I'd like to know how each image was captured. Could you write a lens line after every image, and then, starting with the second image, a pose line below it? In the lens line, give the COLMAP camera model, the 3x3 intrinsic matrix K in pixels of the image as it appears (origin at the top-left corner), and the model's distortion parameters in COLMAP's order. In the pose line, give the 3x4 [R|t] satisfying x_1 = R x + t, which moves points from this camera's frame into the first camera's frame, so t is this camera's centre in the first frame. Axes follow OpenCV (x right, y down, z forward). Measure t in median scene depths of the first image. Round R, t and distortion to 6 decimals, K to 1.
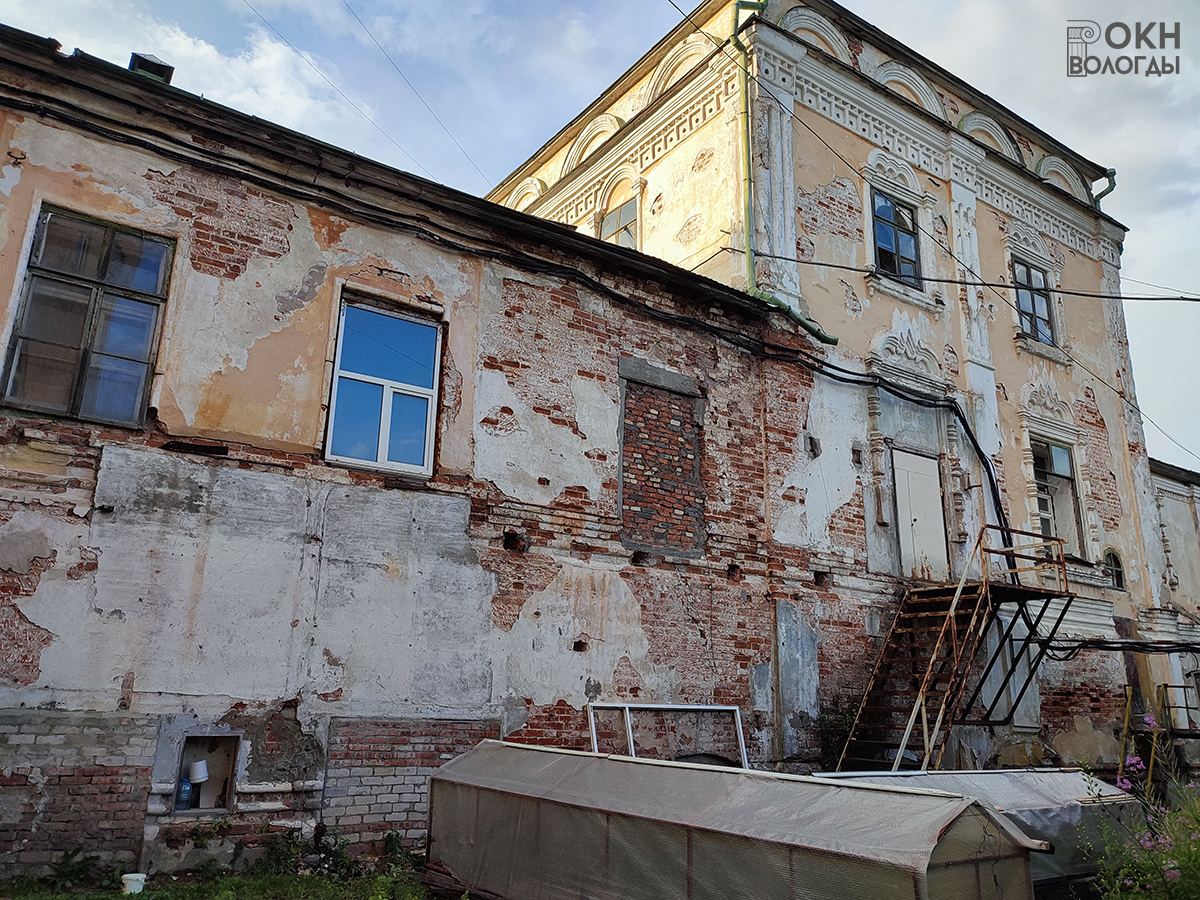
lens RADIAL K [[879.3, 0, 591.9], [0, 879.3, 442.4], [0, 0, 1]] dist [0.036196, -0.028435]
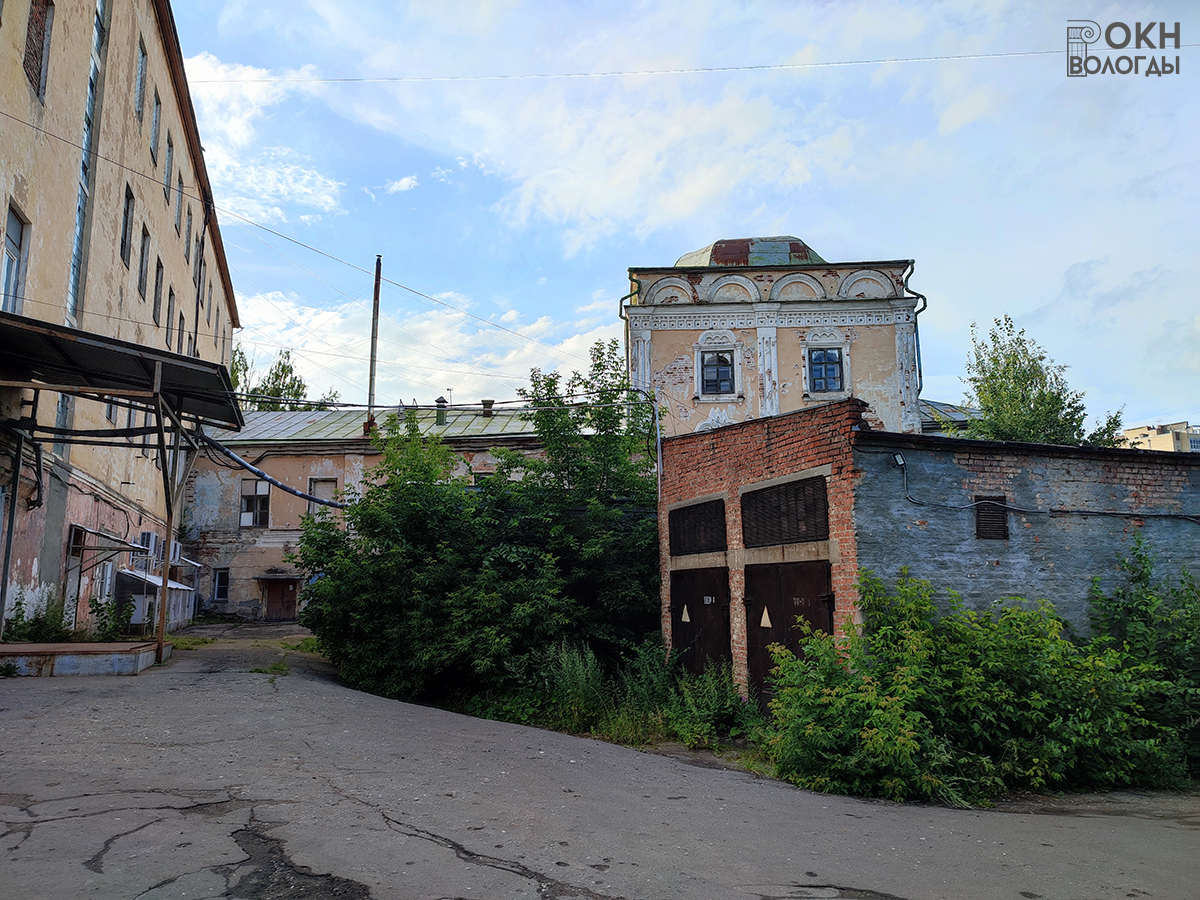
lens RADIAL K [[879.3, 0, 591.9], [0, 879.3, 442.4], [0, 0, 1]] dist [0.036196, -0.028435]
pose [[0.790045, -0.132850, -0.598481, 1.992588], [0.198482, 0.979086, 0.044677, -0.316553], [0.580029, -0.154084, 0.799890, -1.379744]]
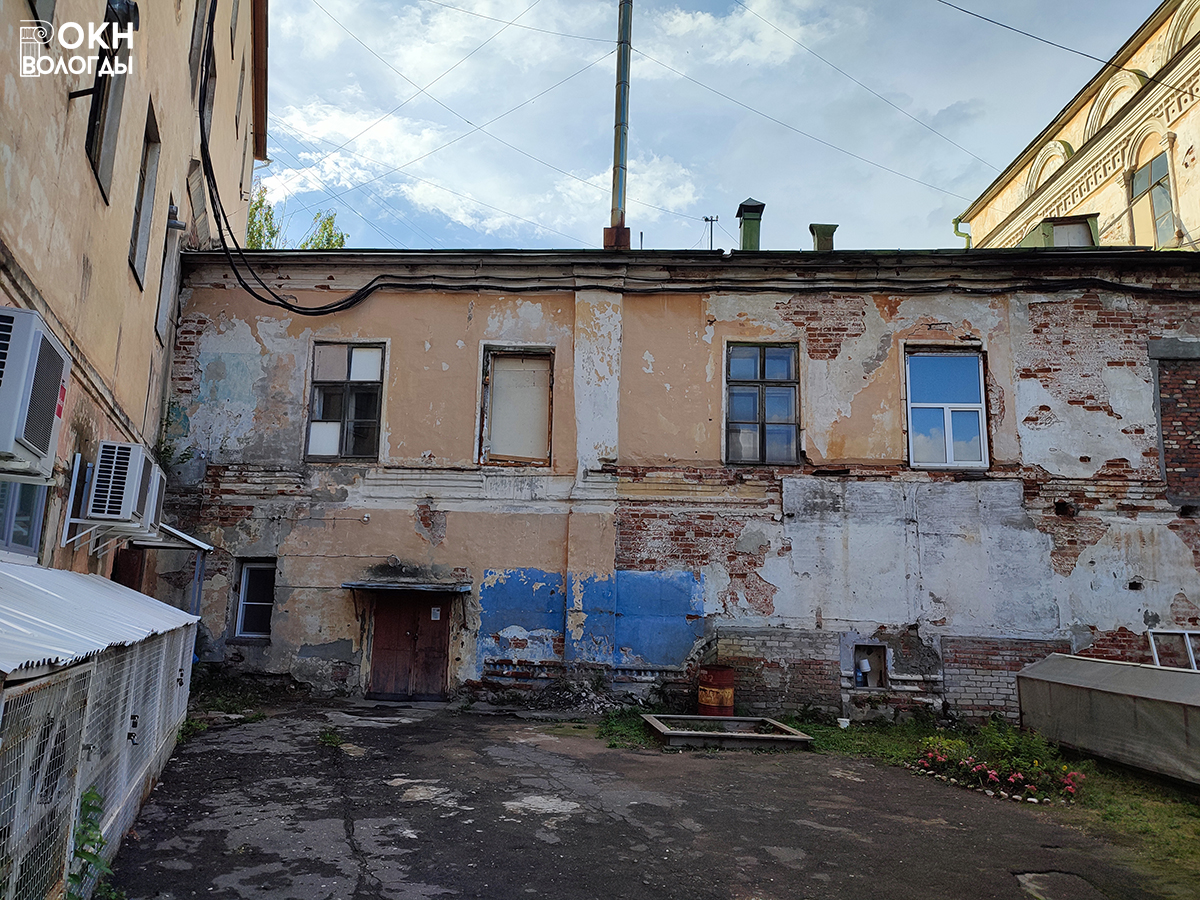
lens RADIAL K [[879.3, 0, 591.9], [0, 879.3, 442.4], [0, 0, 1]] dist [0.036196, -0.028435]
pose [[0.813331, -0.107420, -0.571798, 0.094624], [0.156177, 0.987046, 0.036718, -0.129070], [0.560447, -0.119166, 0.819572, -0.419472]]
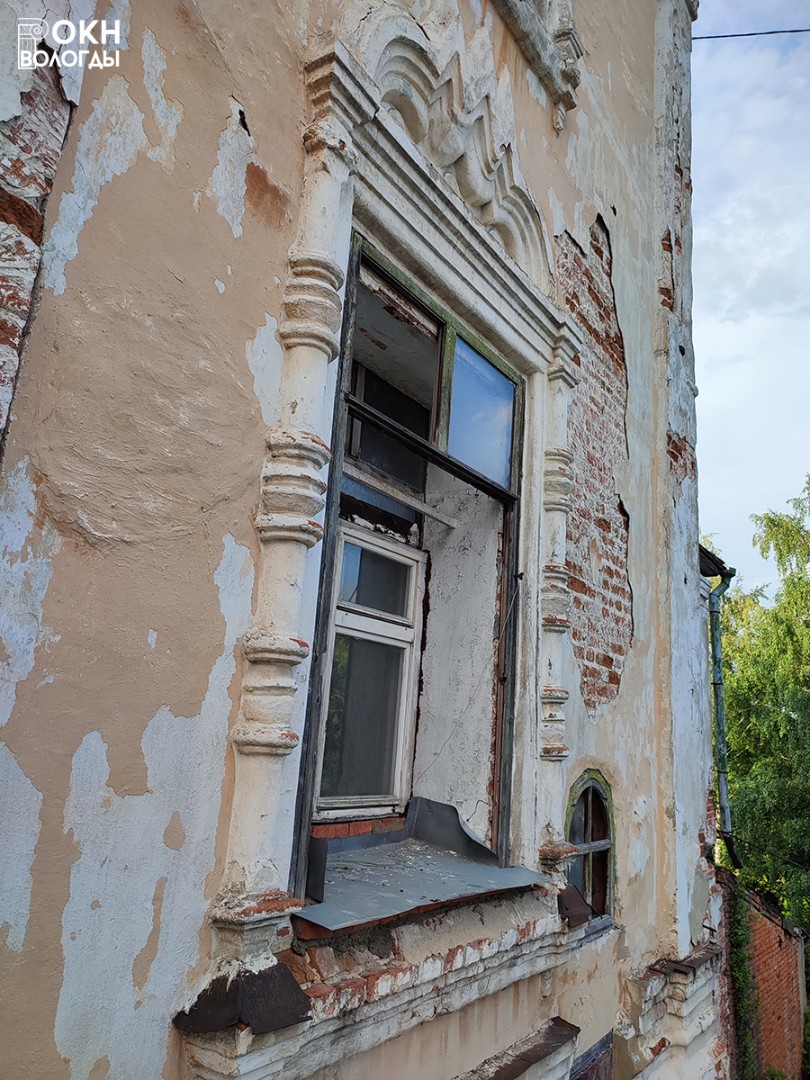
lens RADIAL K [[791.3, 0, 402.7], [0, 791.3, 529.8], [0, 0, 1]] dist [0.036196, -0.028435]
pose [[0.924105, 0.134683, 0.357618, 0.684856], [-0.155221, 0.987448, 0.029215, 0.075898], [-0.349194, -0.082507, 0.933411, 1.260440]]
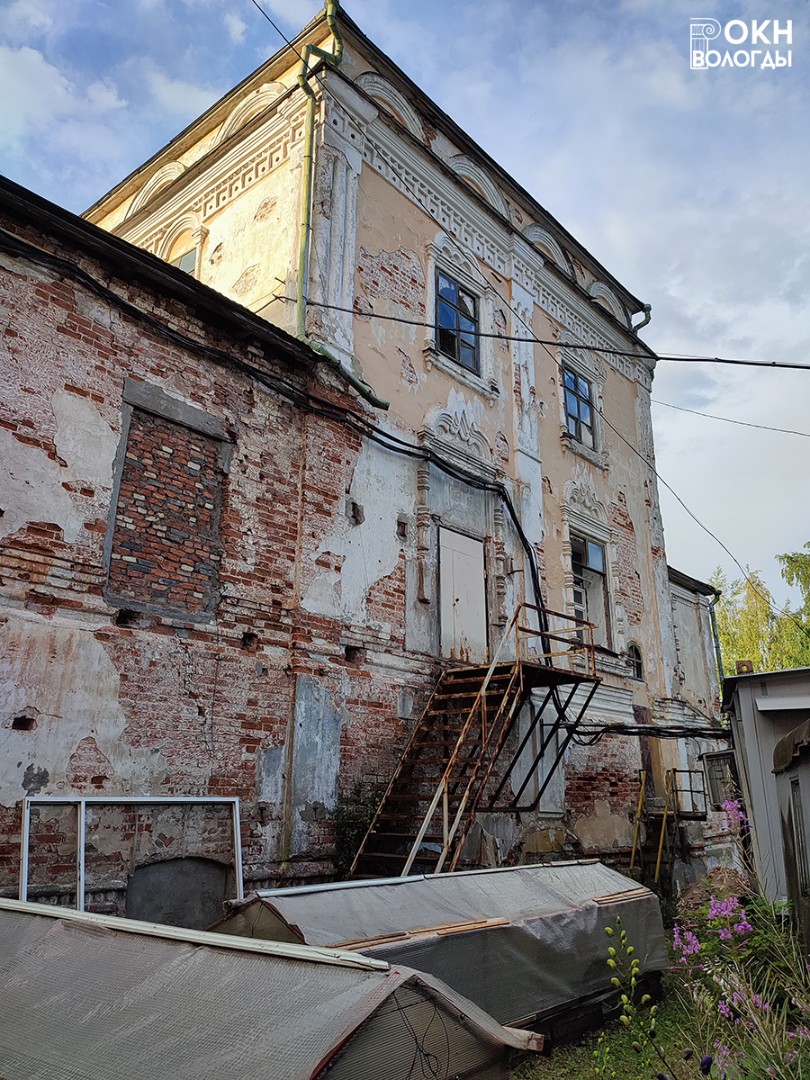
lens RADIAL K [[791.3, 0, 402.7], [0, 791.3, 529.8], [0, 0, 1]] dist [0.036196, -0.028435]
pose [[0.967821, 0.065902, 0.242858, 0.116543], [-0.057304, 0.997460, -0.042306, 0.065773], [-0.245029, 0.027028, 0.969139, 0.214487]]
